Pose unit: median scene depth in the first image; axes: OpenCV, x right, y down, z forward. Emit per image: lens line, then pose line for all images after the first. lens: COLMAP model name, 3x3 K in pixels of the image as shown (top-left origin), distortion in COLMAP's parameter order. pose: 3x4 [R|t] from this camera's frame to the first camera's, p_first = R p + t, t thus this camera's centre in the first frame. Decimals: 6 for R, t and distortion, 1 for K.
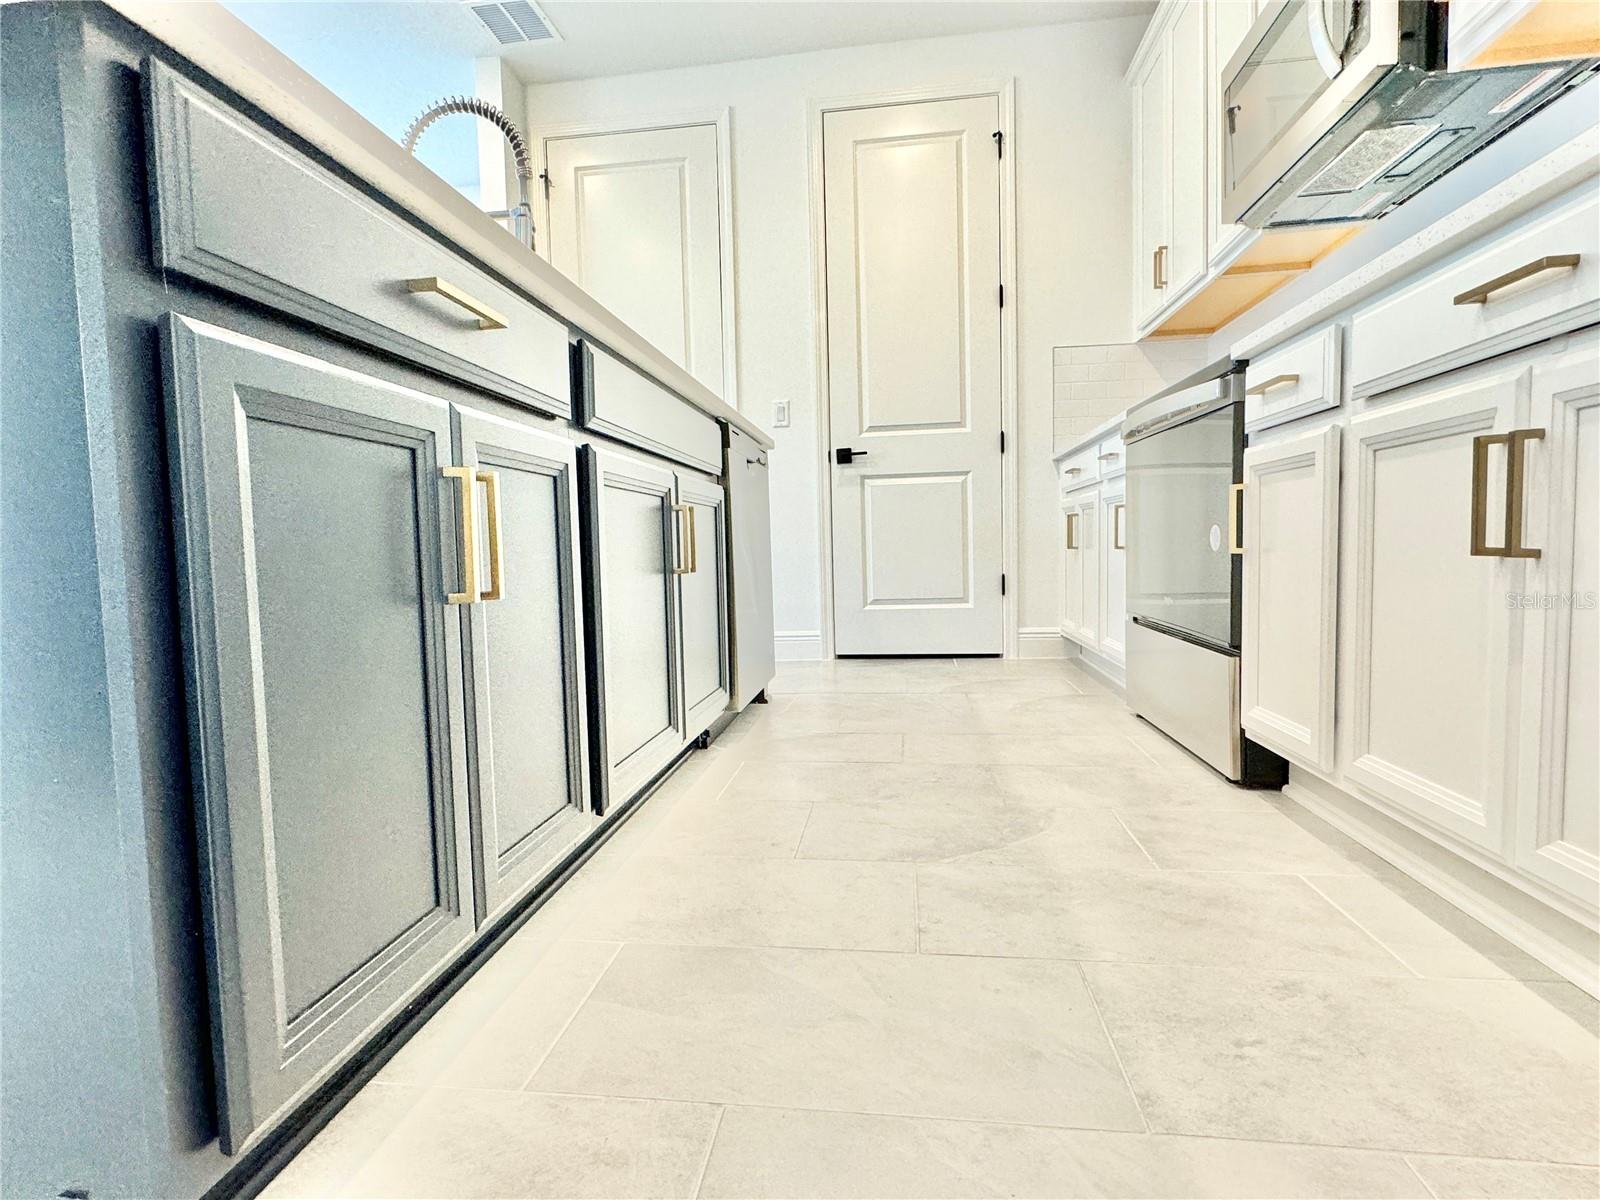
lens RADIAL K [[782.5, 0, 792.6], [0, 782.5, 601.9], [0, 0, 1]] dist [-0.002667, -0.000076]
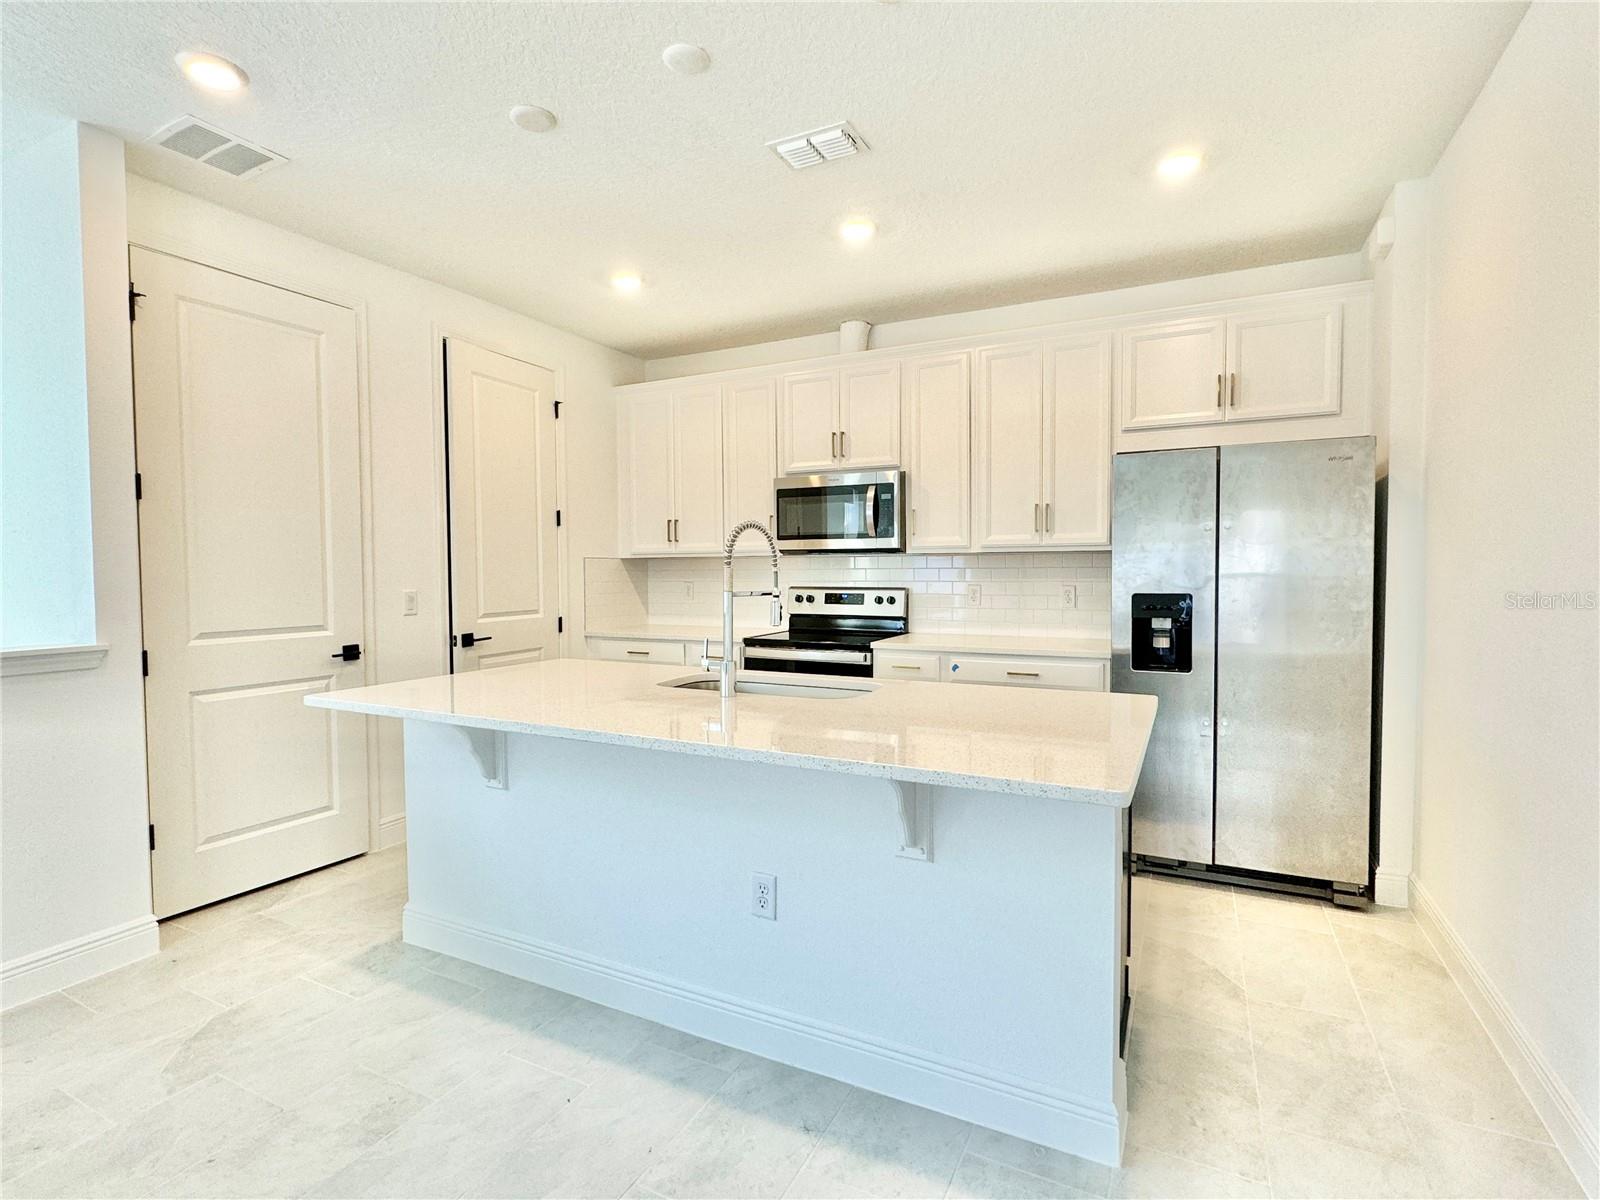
lens RADIAL K [[782.5, 0, 804.9], [0, 782.5, 595.2], [0, 0, 1]] dist [-0.002667, -0.000076]
pose [[0.326939, -0.008764, 0.945005, -1.932571], [0.056493, 0.998350, -0.010286, -0.486365], [-0.943356, 0.056749, 0.326894, 0.378009]]
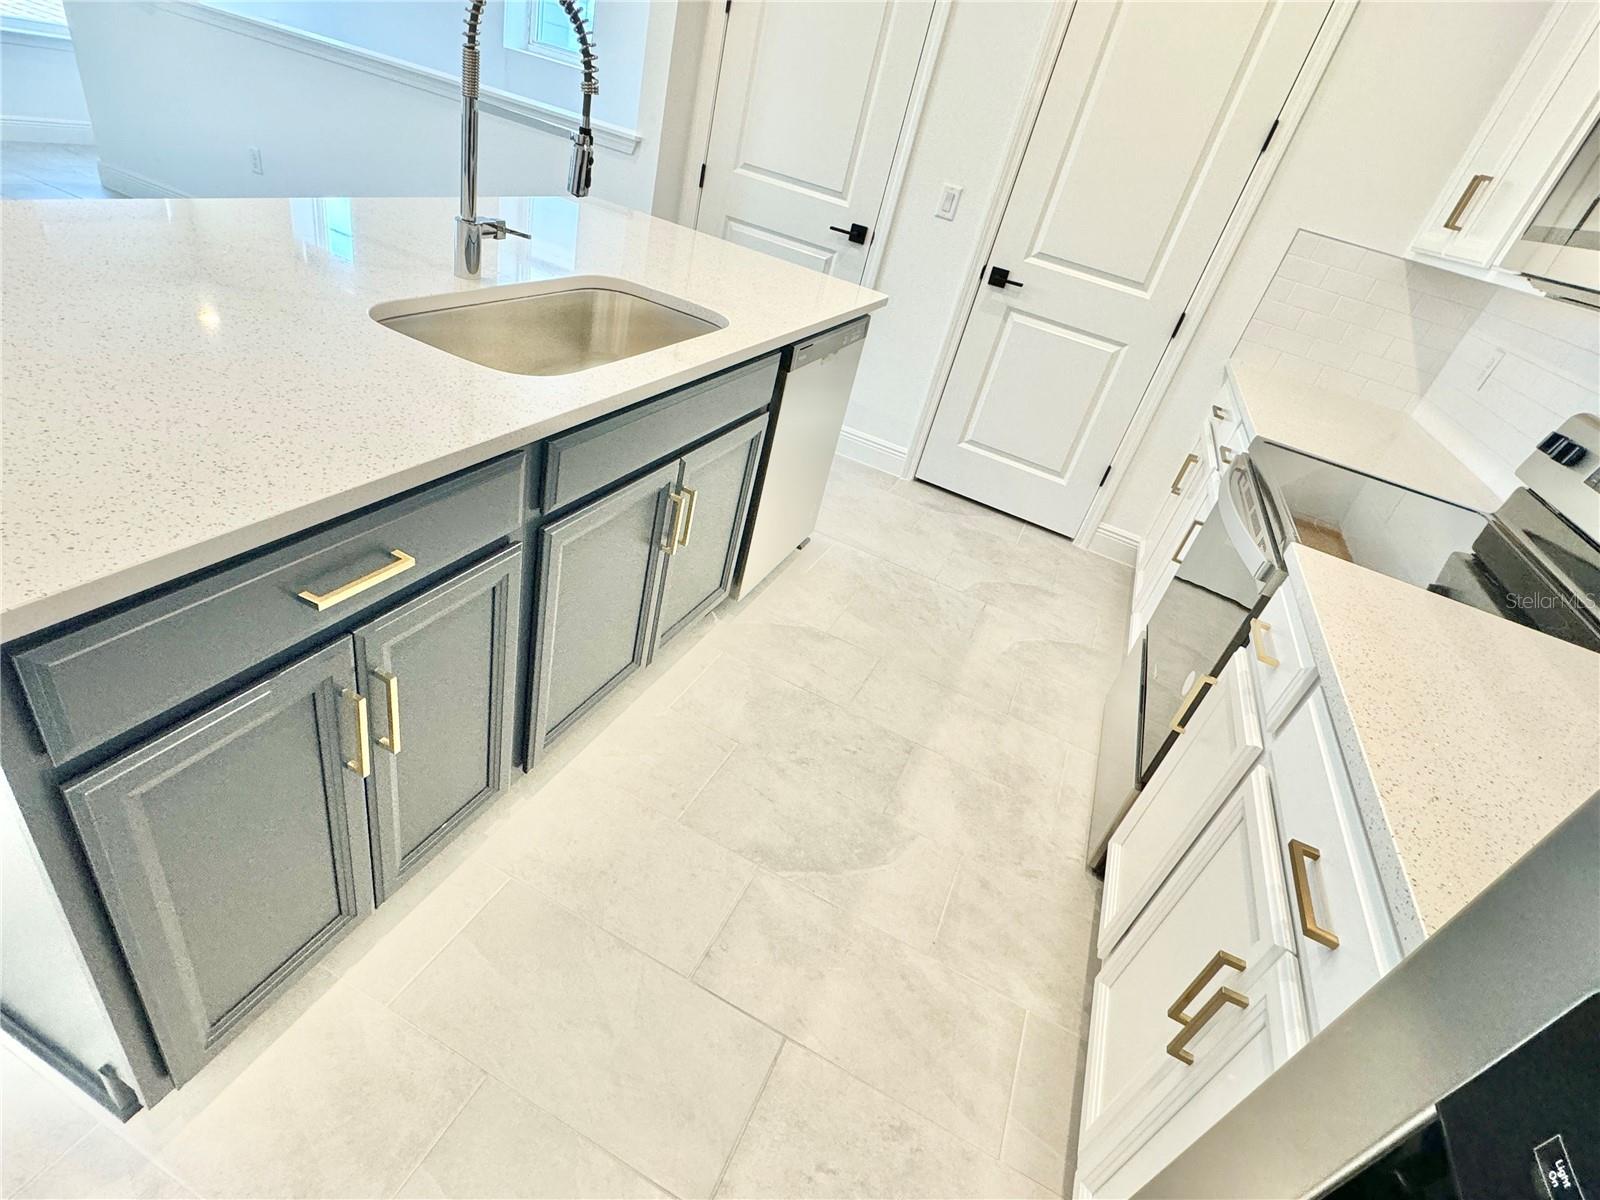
lens RADIAL K [[782.5, 0, 795.3], [0, 782.5, 596.7], [0, 0, 1]] dist [-0.002667, -0.000076]
pose [[0.930362, 0.353640, -0.096770, 0.149952], [-0.270491, 0.840215, 0.469972, -0.541674], [0.247509, -0.411069, 0.877361, 0.067689]]
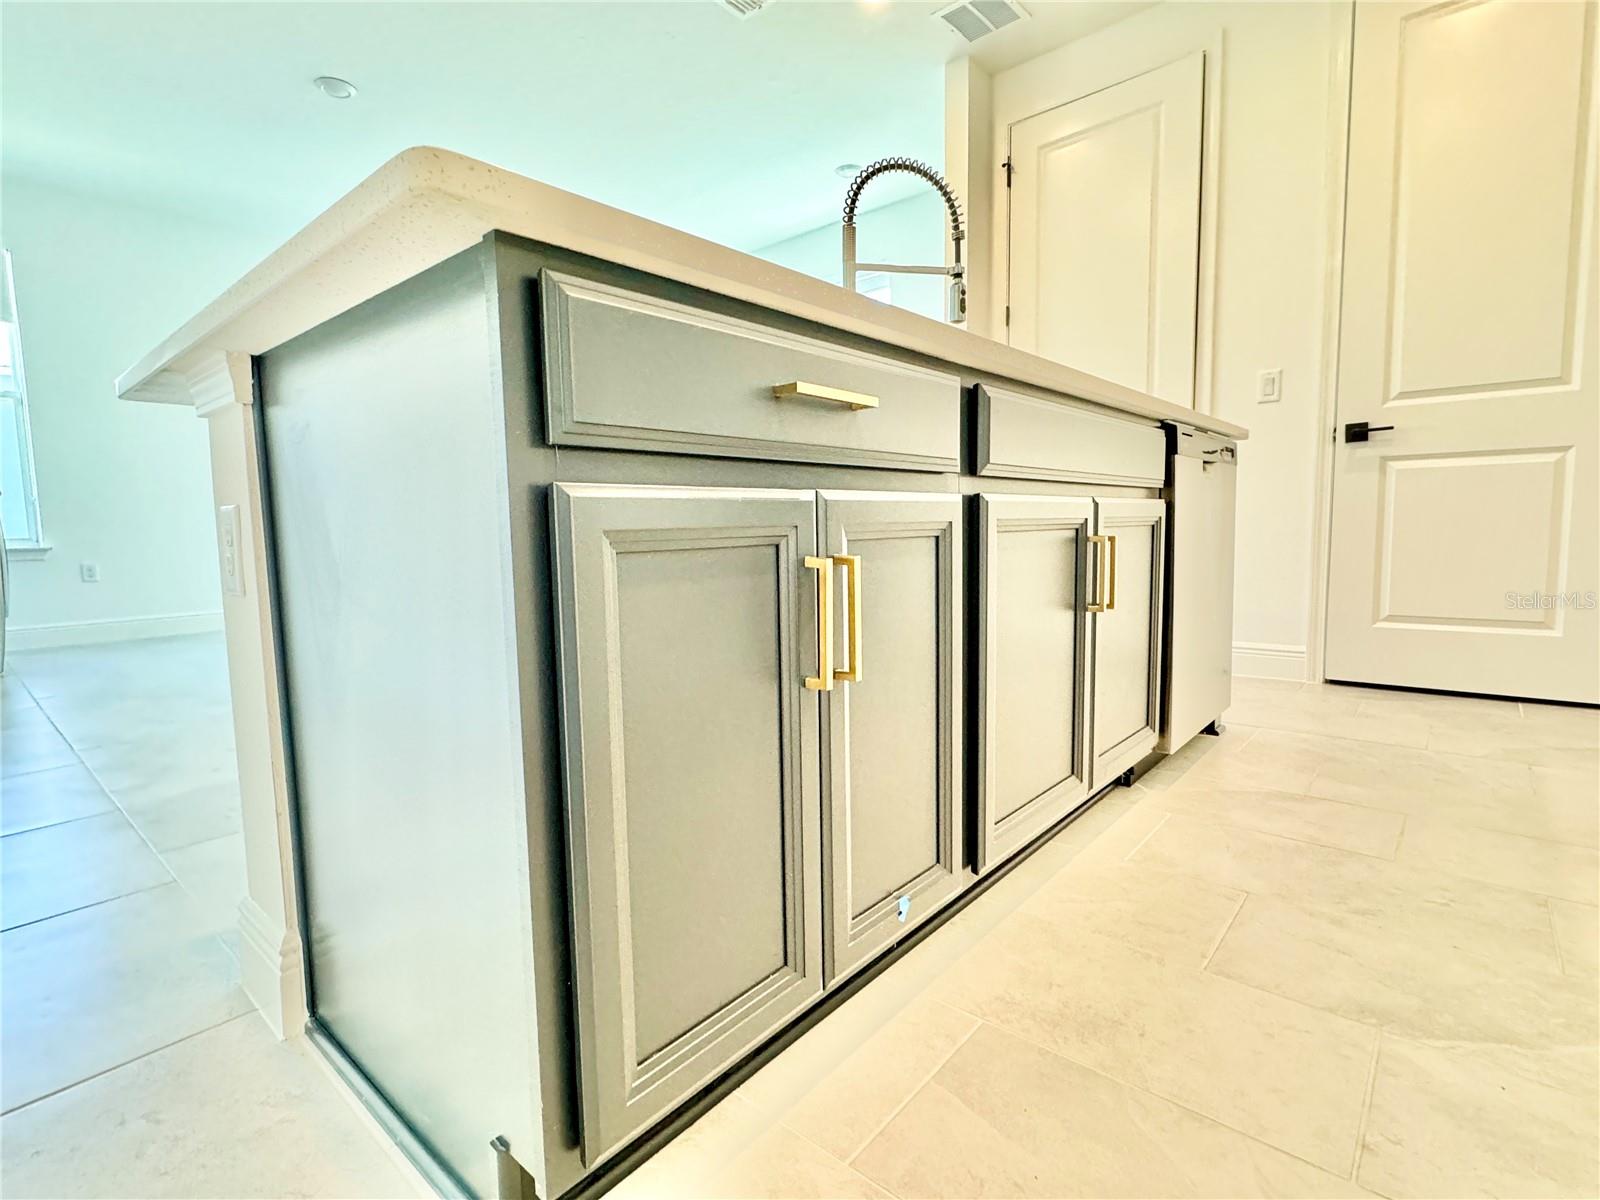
lens RADIAL K [[766.2, 0, 800.0], [0, 766.2, 598.2], [0, 0, 1]] dist [-0.000848, -0.001271]
pose [[0.838774, 0.061603, -0.540984, 0.050267], [-0.039420, 0.997842, 0.052508, -0.084622], [0.543051, -0.022717, 0.839392, 0.069274]]
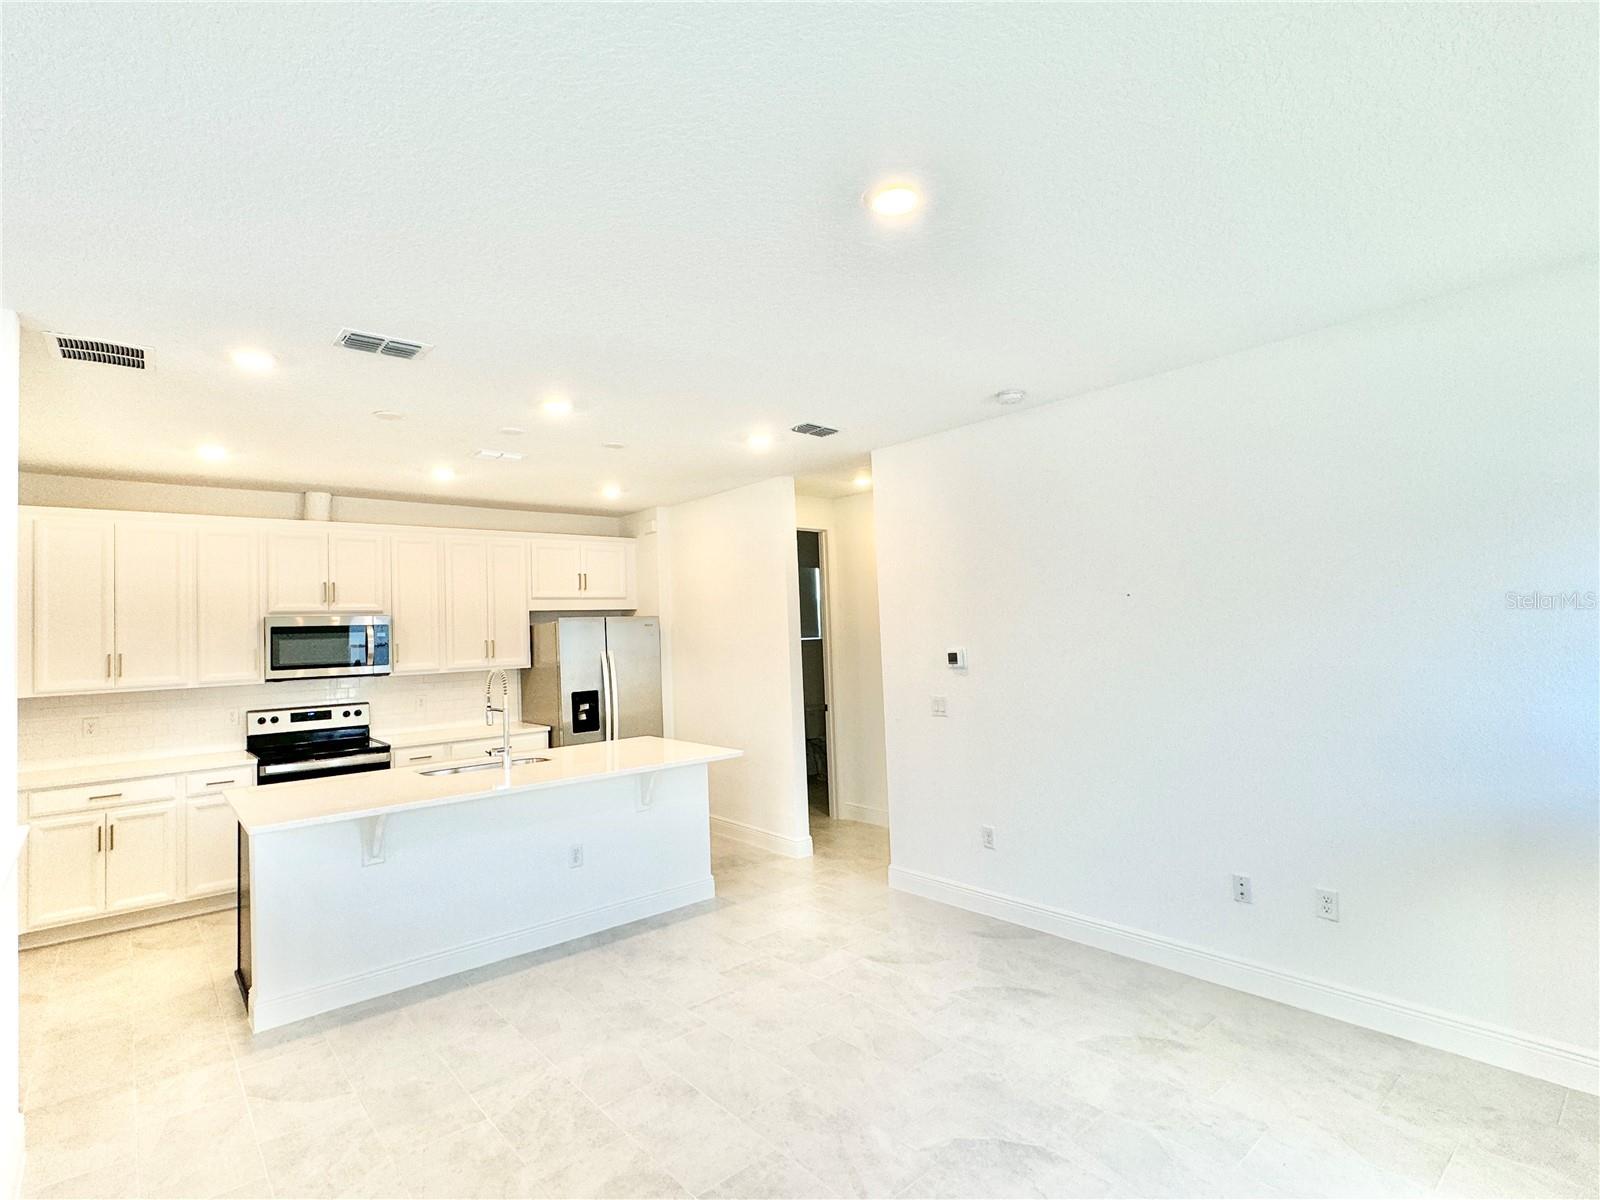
lens RADIAL K [[782.5, 0, 794.2], [0, 782.5, 599.0], [0, 0, 1]] dist [-0.002667, -0.000076]
pose [[-0.739691, 0.079635, 0.668219, -3.143466], [0.096298, 0.995280, -0.012015, -0.773905], [-0.666021, 0.055461, -0.743868, 2.381519]]
